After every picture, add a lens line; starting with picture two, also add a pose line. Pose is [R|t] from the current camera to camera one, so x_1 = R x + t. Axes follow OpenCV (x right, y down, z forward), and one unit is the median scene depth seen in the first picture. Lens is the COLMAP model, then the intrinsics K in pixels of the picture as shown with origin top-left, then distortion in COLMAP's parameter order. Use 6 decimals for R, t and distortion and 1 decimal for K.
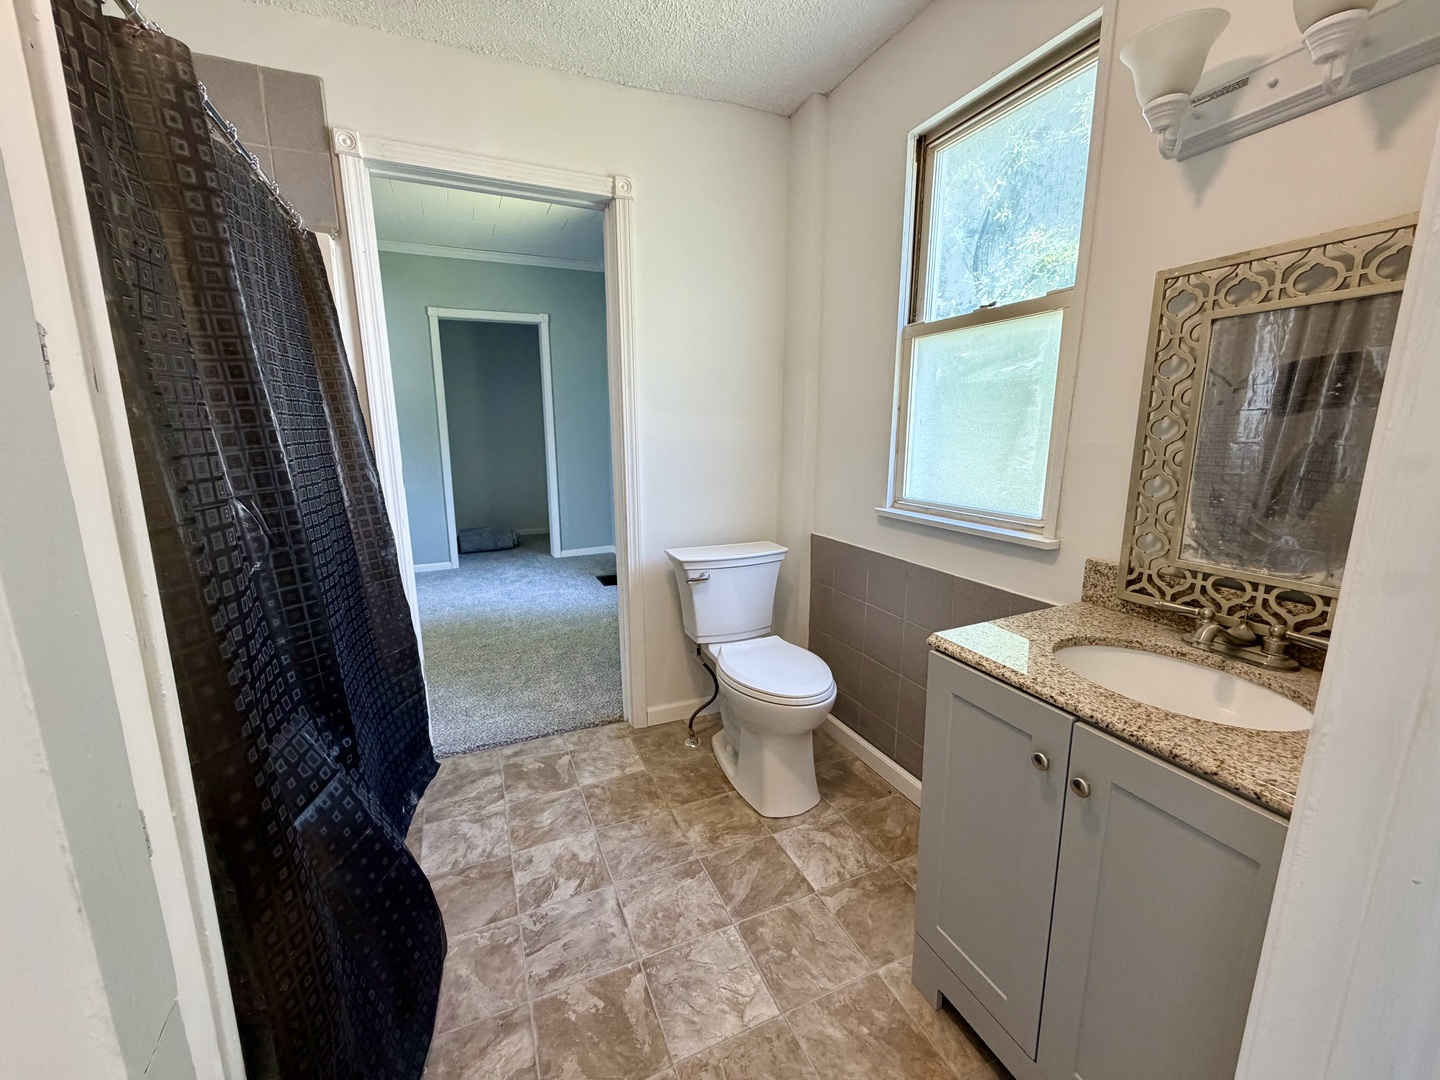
lens RADIAL K [[577.2, 0, 715.0], [0, 577.2, 533.4], [0, 0, 1]] dist [0.008453, -0.000225]
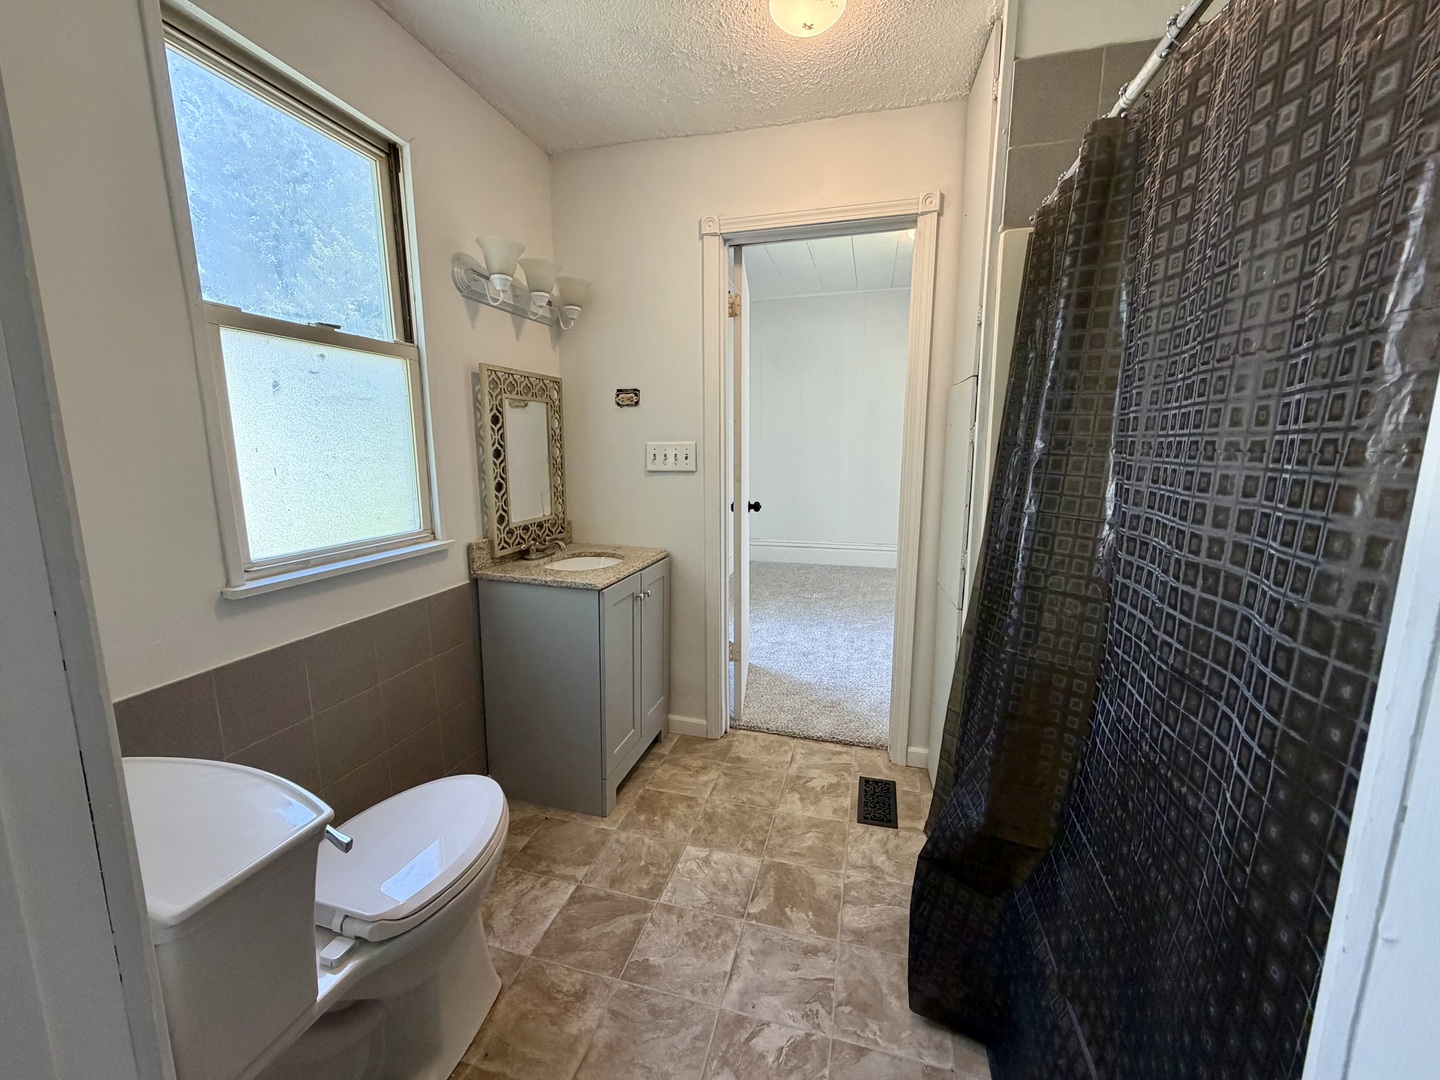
lens RADIAL K [[577.2, 0, 714.1], [0, 577.2, 544.4], [0, 0, 1]] dist [0.008453, -0.000225]
pose [[-0.772630, -0.097621, 0.627306, -0.720878], [0.127546, 0.944091, 0.304012, -0.308183], [-0.621912, 0.314899, -0.716982, 1.613621]]
